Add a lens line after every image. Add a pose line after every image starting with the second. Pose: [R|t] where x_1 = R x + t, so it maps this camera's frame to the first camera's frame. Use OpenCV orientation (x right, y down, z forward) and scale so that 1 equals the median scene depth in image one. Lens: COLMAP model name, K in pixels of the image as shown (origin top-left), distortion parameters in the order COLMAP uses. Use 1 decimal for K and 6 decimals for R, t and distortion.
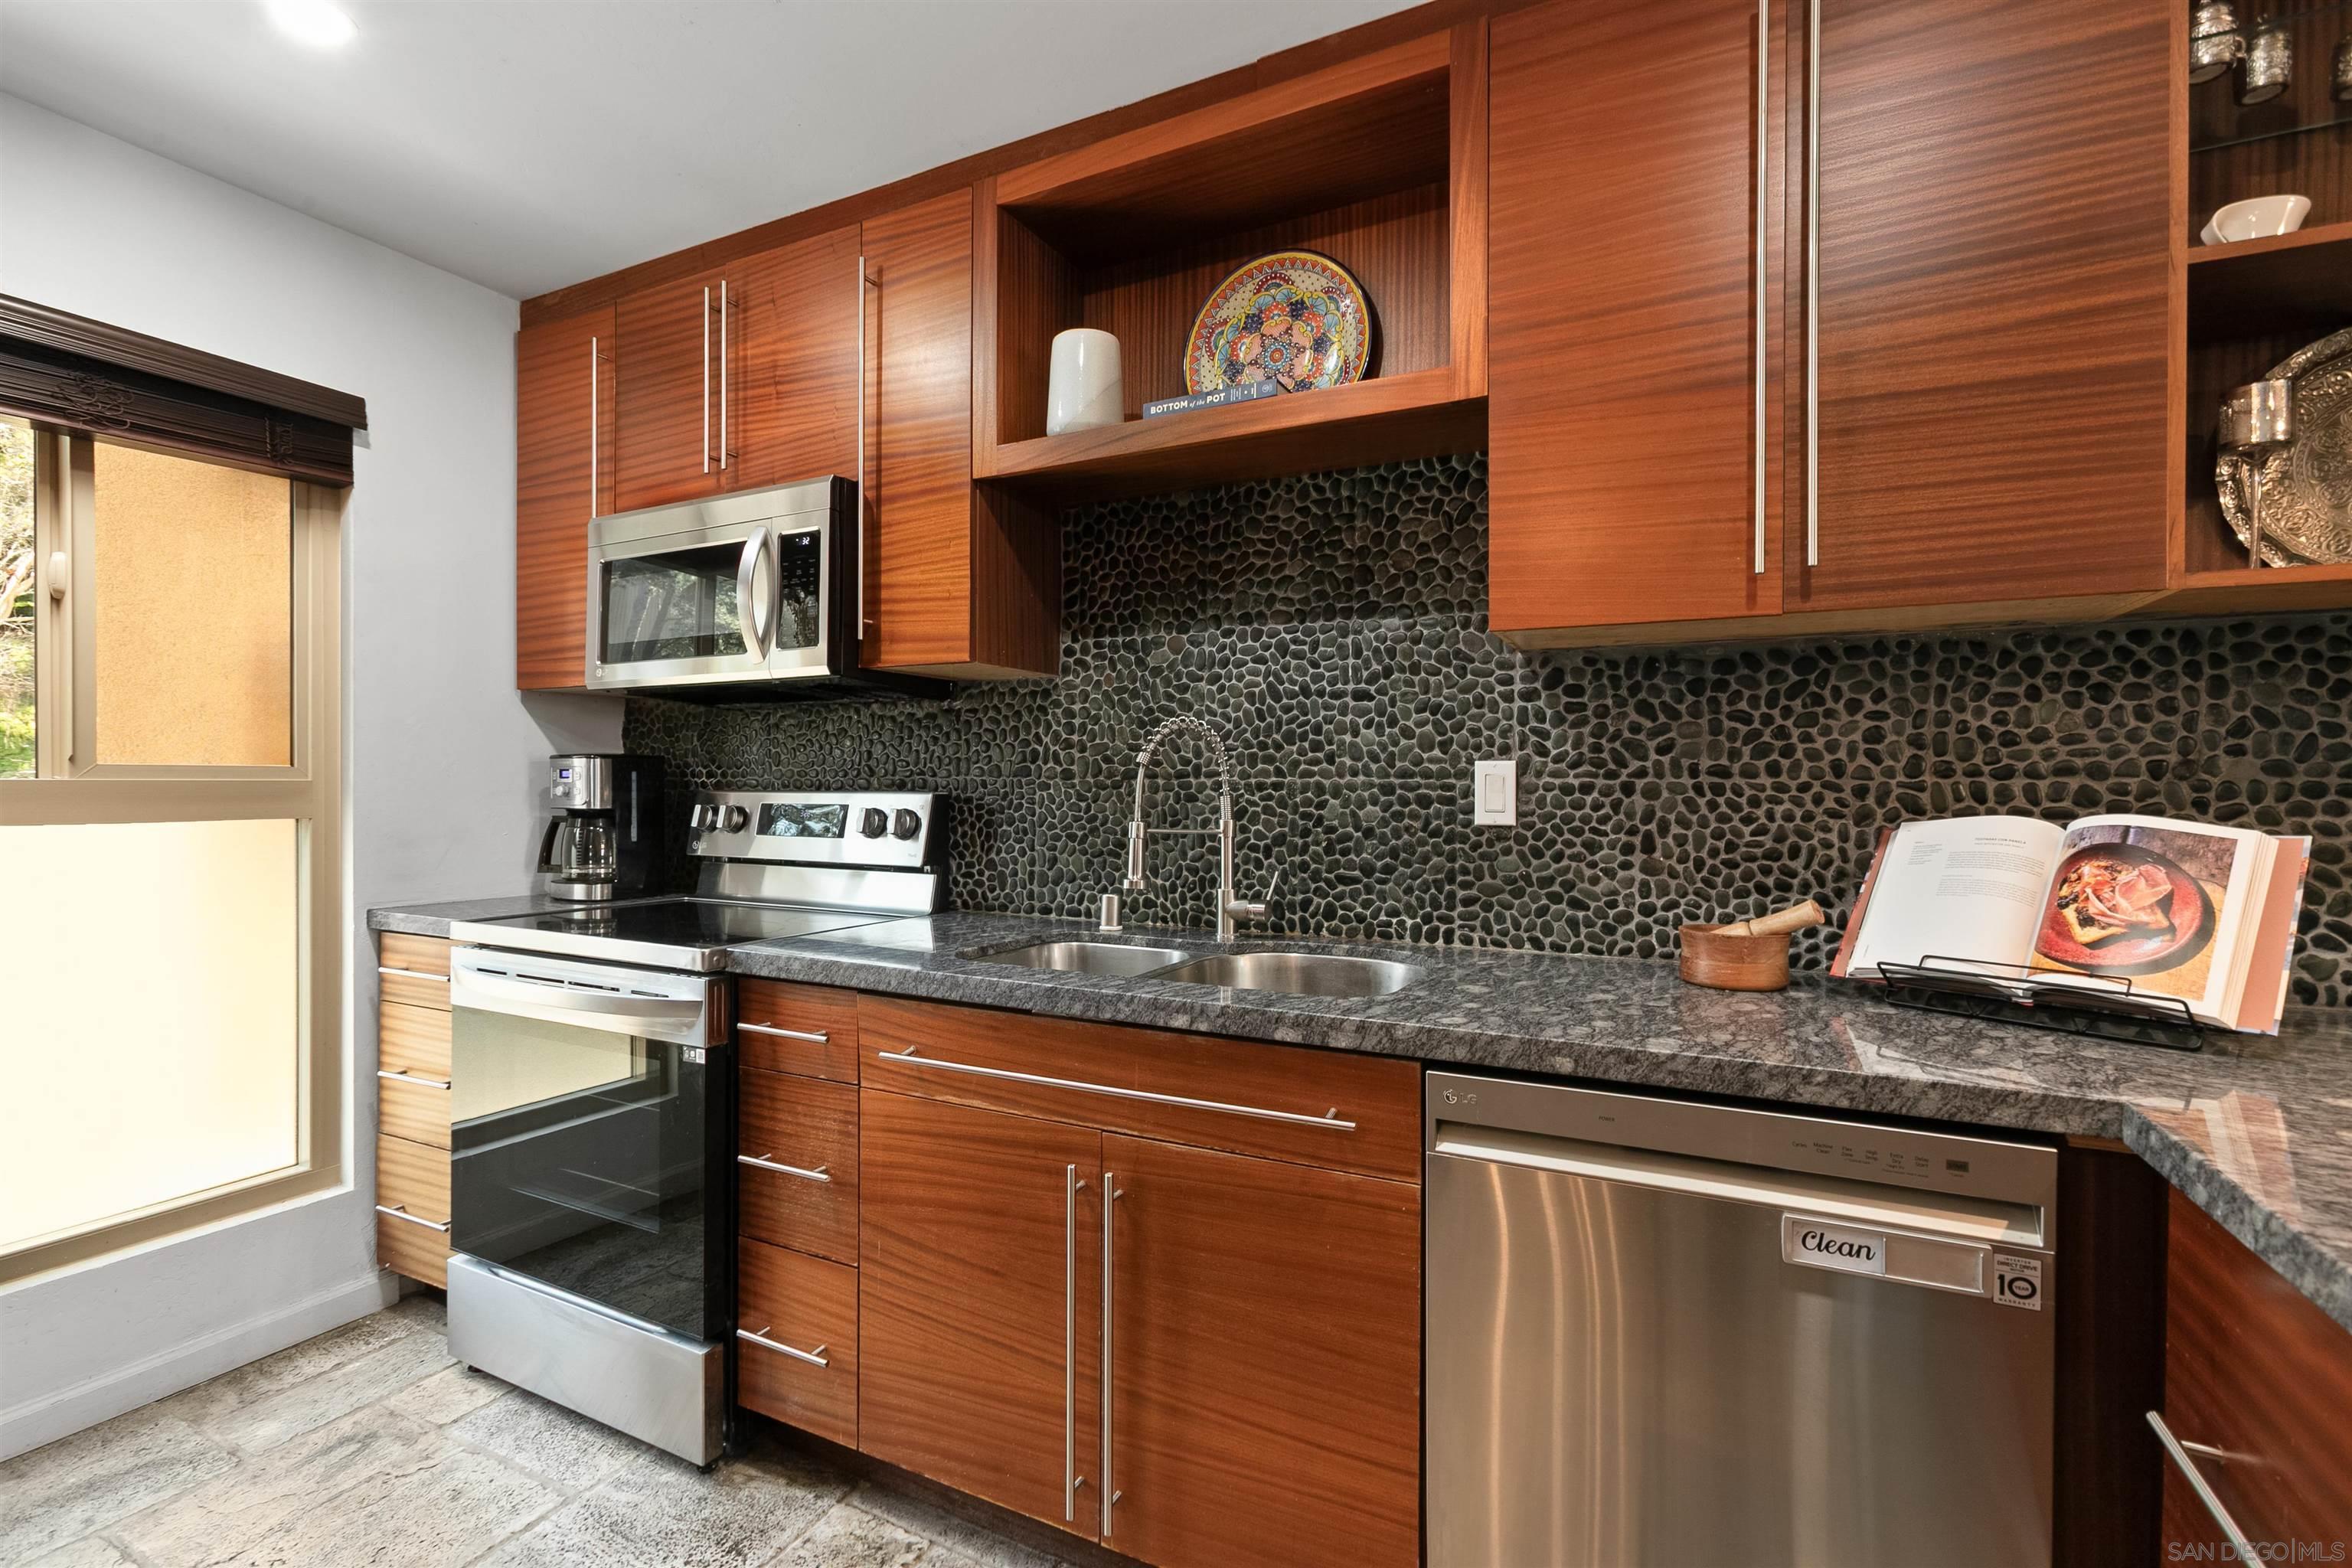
lens RADIAL K [[1068.4, 0, 1175.3], [0, 1068.4, 784.4], [0, 0, 1]] dist [-0.003782, 0.003881]
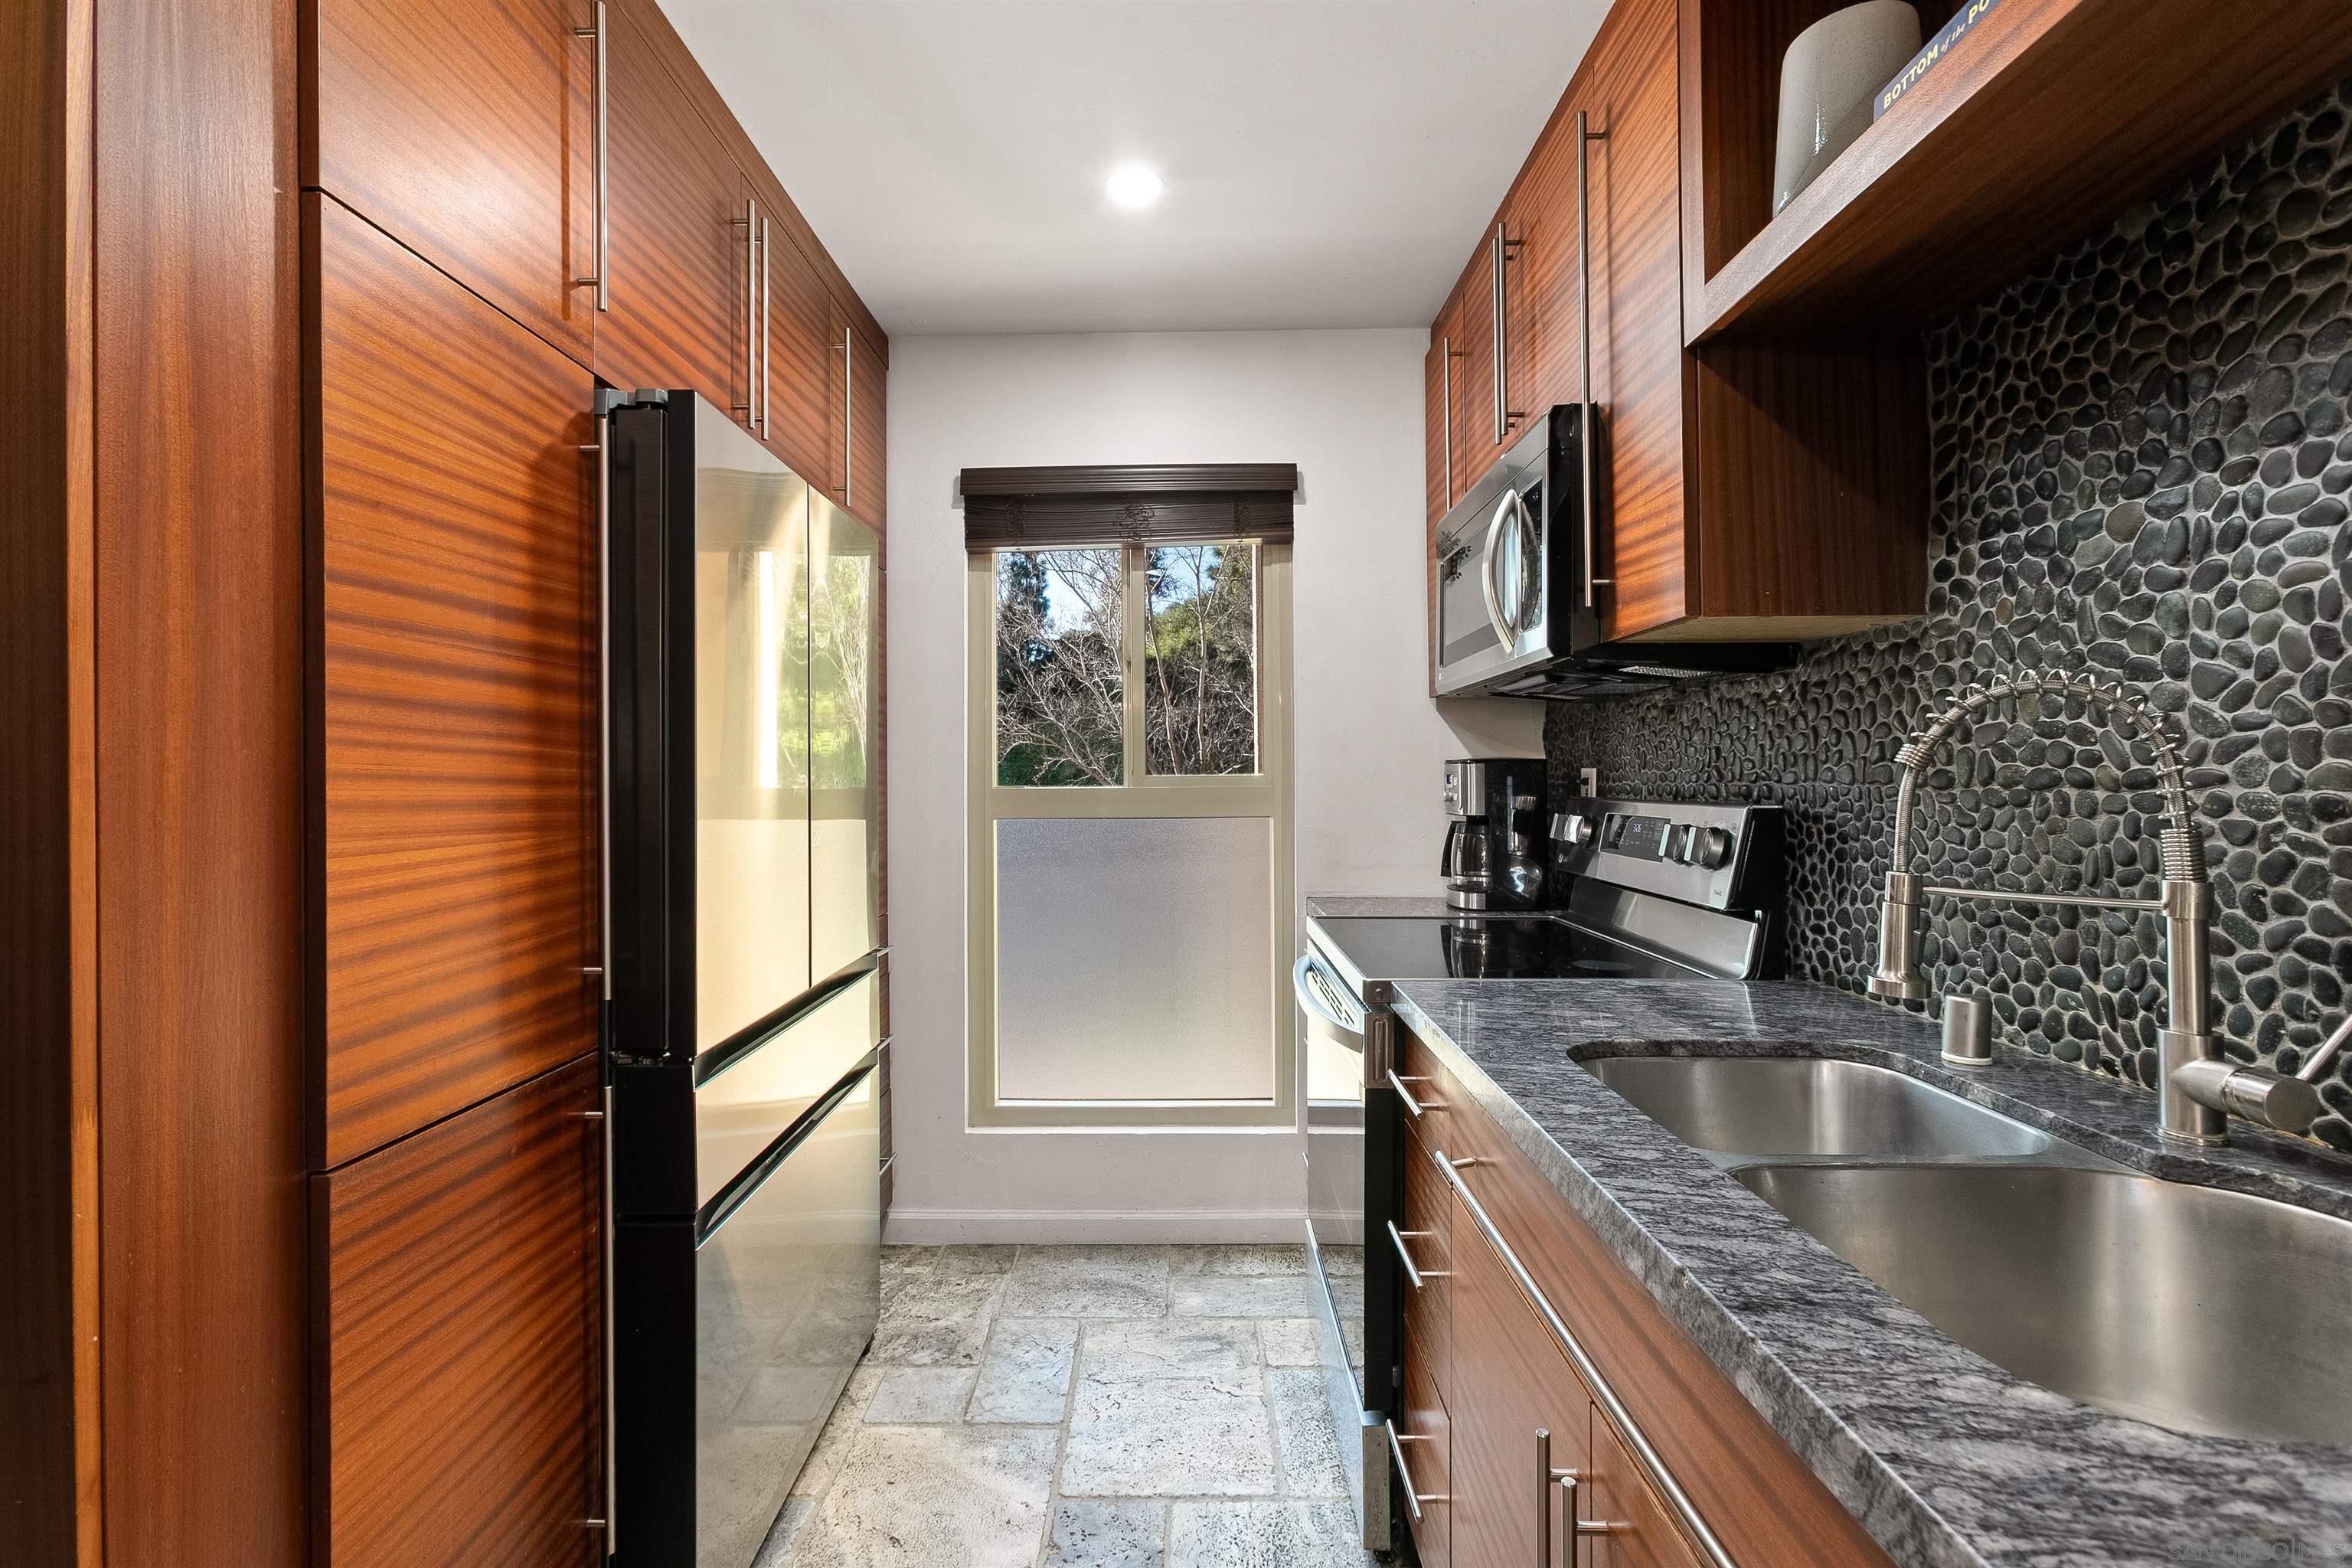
lens RADIAL K [[1068.4, 0, 1170.4], [0, 1068.4, 779.3], [0, 0, 1]] dist [-0.003782, 0.003881]
pose [[0.443627, -0.004100, -0.896202, 0.239946], [0.005380, 0.999984, -0.001911, -0.010990], [0.896195, -0.003974, 0.443642, 0.361271]]
